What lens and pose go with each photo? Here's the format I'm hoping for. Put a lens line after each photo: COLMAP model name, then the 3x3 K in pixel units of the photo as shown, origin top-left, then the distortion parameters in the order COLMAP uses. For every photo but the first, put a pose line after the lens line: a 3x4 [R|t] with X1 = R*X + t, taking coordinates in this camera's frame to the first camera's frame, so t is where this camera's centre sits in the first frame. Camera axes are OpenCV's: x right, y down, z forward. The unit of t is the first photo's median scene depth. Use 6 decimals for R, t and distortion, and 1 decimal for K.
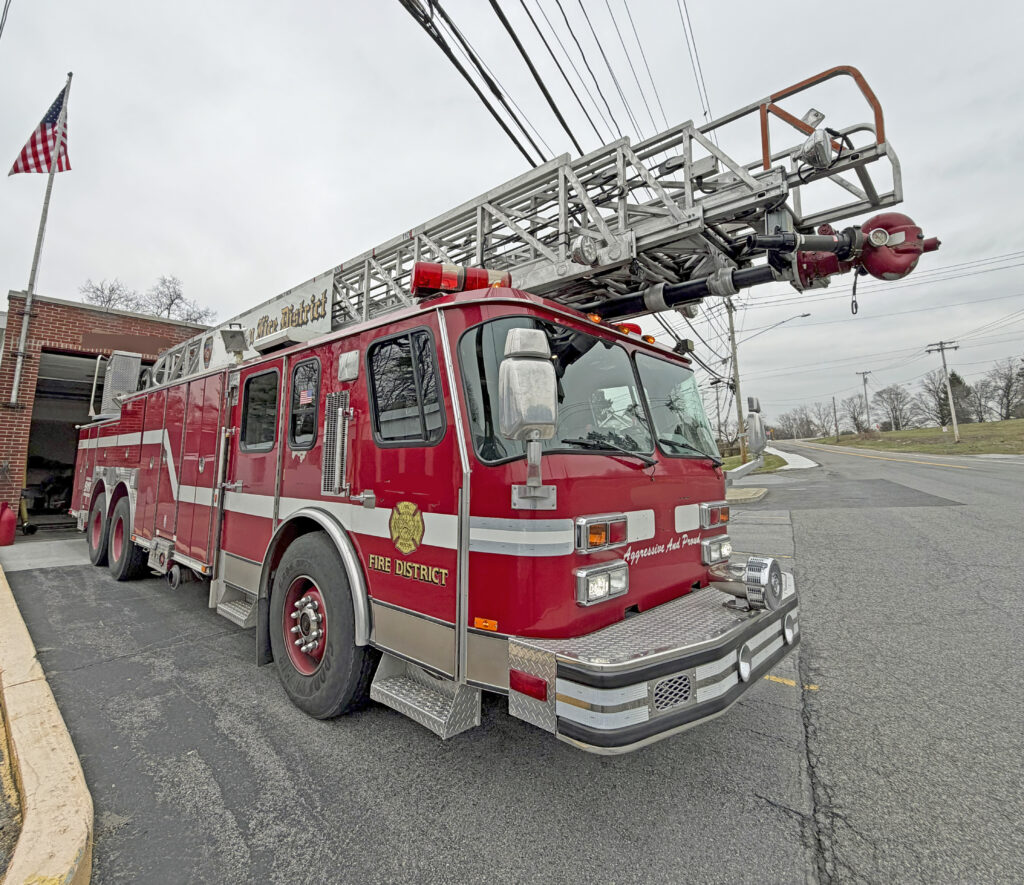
lens RADIAL K [[518.4, 0, 511.7], [0, 518.4, 392.2], [0, 0, 1]] dist [-0.000566, -0.000189]
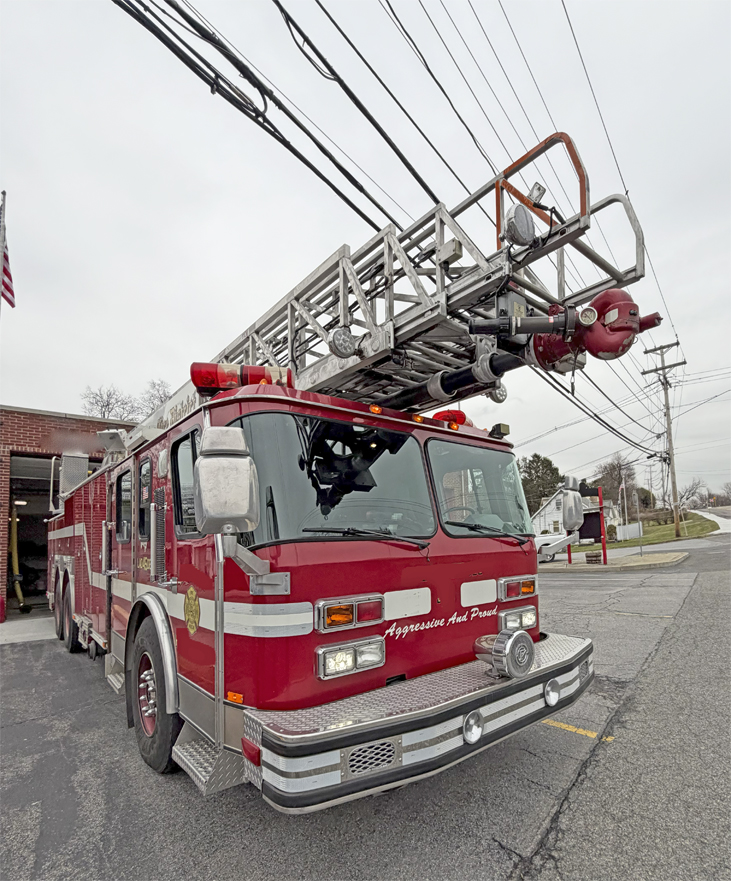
lens RADIAL K [[467.0, 0, 453.1], [0, 467.0, 517.7], [0, 0, 1]] dist [0.000197, -0.000007]
pose [[0.998420, -0.034899, -0.044038, 0.396632], [0.038966, 0.994698, 0.095166, -0.009119], [0.040484, -0.096732, 0.994487, 0.054016]]
